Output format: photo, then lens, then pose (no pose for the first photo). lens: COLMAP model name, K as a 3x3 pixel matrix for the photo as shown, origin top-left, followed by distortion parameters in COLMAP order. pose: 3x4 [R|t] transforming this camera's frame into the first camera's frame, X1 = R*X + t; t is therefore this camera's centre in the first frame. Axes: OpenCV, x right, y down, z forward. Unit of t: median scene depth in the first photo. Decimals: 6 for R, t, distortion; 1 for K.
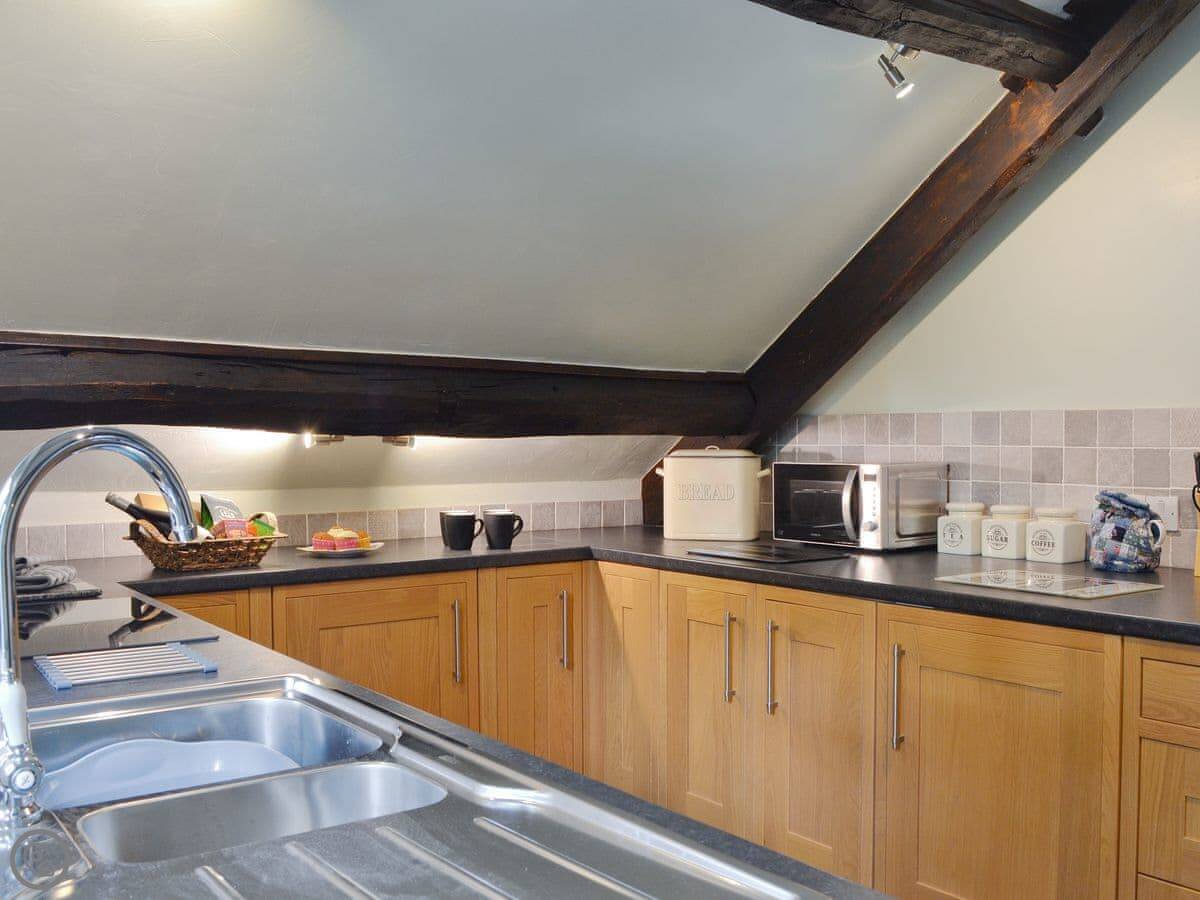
lens RADIAL K [[1119.8, 0, 600.0], [0, 1119.8, 450.0], [0, 0, 1]] dist [-0.020121, -0.020434]
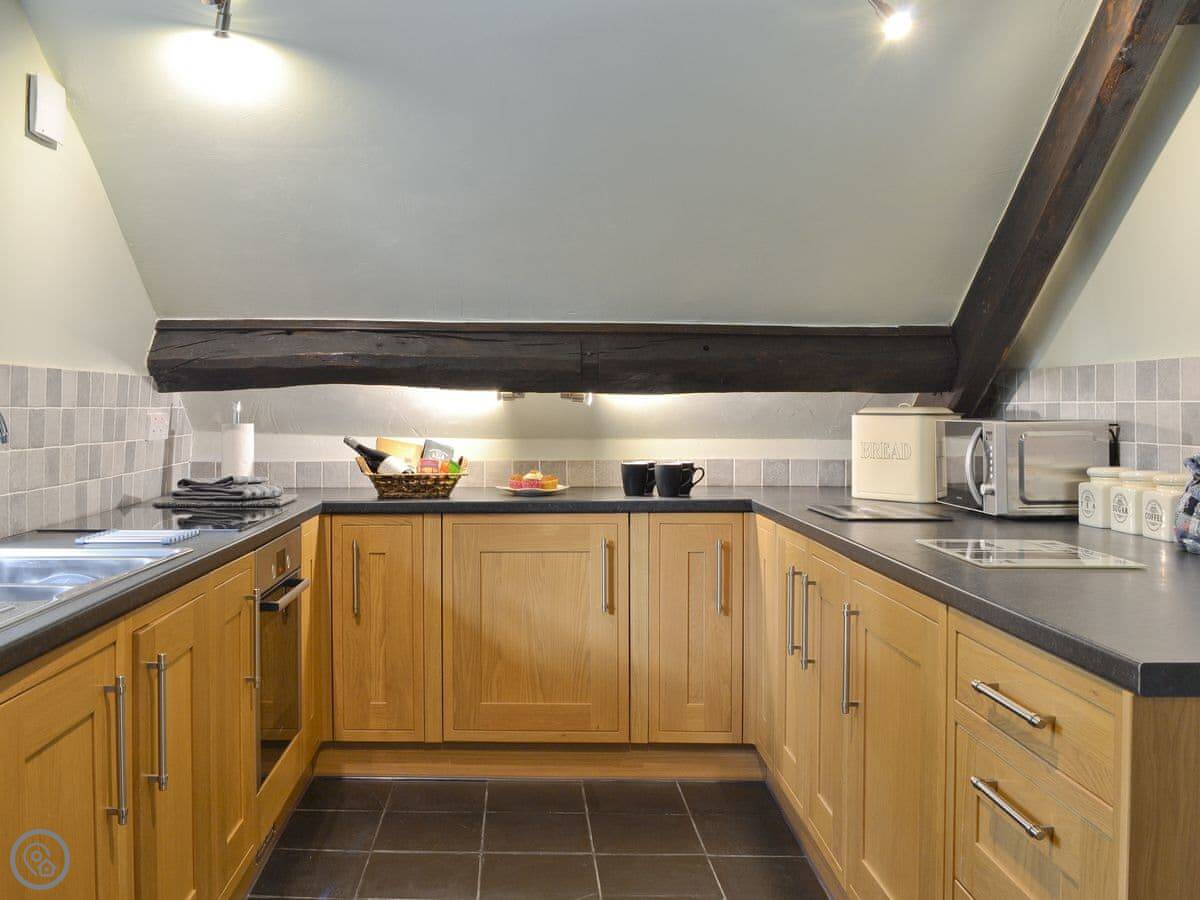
lens RADIAL K [[1146.5, 0, 597.9], [0, 1146.5, 369.3], [0, 0, 1]] dist [-0.005777, -0.006135]
pose [[0.809711, -0.017930, -0.586555, 0.532097], [-0.008044, 0.999100, -0.041646, 0.011929], [0.586773, 0.038440, 0.808838, 0.055989]]
